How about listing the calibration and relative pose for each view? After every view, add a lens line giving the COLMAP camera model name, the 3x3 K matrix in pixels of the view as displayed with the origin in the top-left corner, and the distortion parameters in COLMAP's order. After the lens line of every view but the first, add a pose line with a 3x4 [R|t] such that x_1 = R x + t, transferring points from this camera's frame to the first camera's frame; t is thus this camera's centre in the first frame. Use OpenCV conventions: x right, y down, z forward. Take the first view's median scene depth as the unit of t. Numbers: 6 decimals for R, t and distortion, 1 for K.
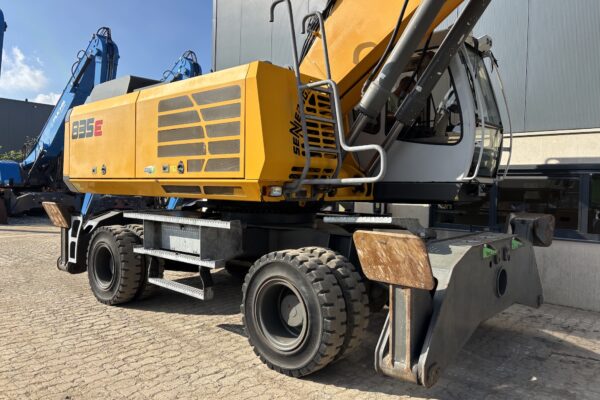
lens RADIAL K [[454.9, 0, 300.0], [0, 454.9, 200.0], [0, 0, 1]] dist [0.024602, -0.010338]
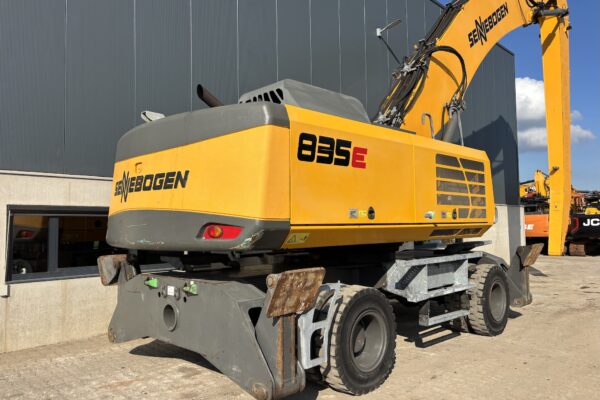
lens RADIAL K [[454.9, 0, 300.0], [0, 454.9, 200.0], [0, 0, 1]] dist [0.024602, -0.010338]
pose [[0.068652, 0.050092, 0.996382, -1.417106], [0.055262, 0.997014, -0.053931, -0.062364], [-0.996109, 0.058765, 0.065679, 1.249978]]
